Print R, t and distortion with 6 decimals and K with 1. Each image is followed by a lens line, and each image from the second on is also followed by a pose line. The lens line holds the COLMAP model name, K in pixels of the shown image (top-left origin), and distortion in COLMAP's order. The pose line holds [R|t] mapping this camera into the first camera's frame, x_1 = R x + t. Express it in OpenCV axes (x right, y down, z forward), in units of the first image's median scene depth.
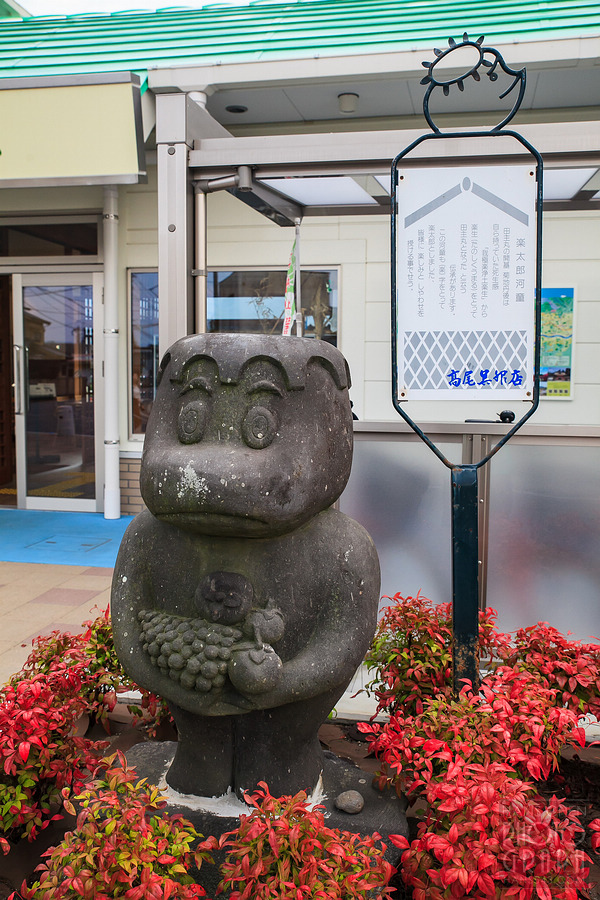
lens RADIAL K [[910.5, 0, 300.0], [0, 910.5, 450.0], [0, 0, 1]] dist [-0.045446, 0.009858]
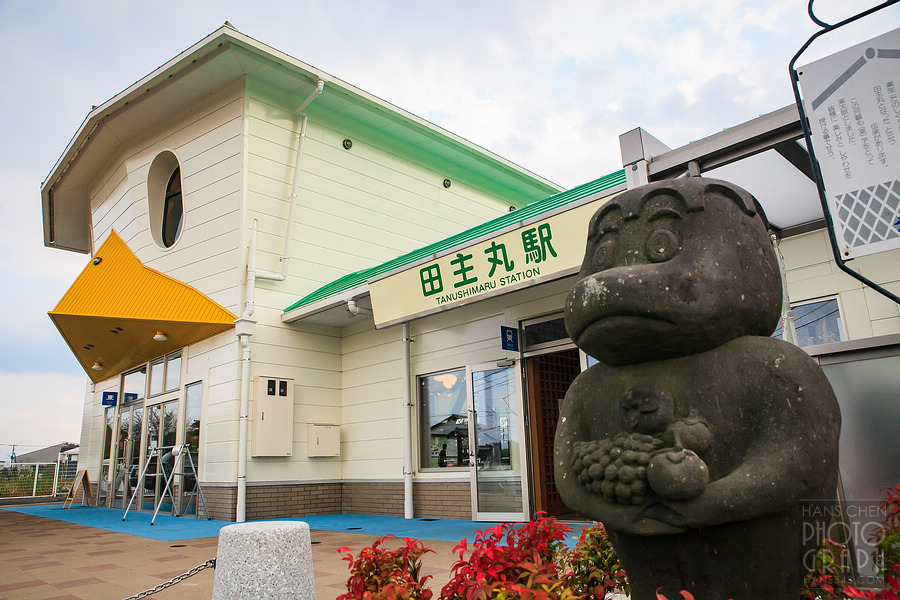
lens RADIAL K [[632.8, 0, 419.0], [0, 632.8, 300.1], [0, 0, 1]] dist [-0.130200, 0.087253]
pose [[0.813524, -0.179252, -0.553215, 0.114178], [-0.032554, 0.935779, -0.351082, 0.298042], [0.580619, 0.303623, 0.755443, 0.309245]]
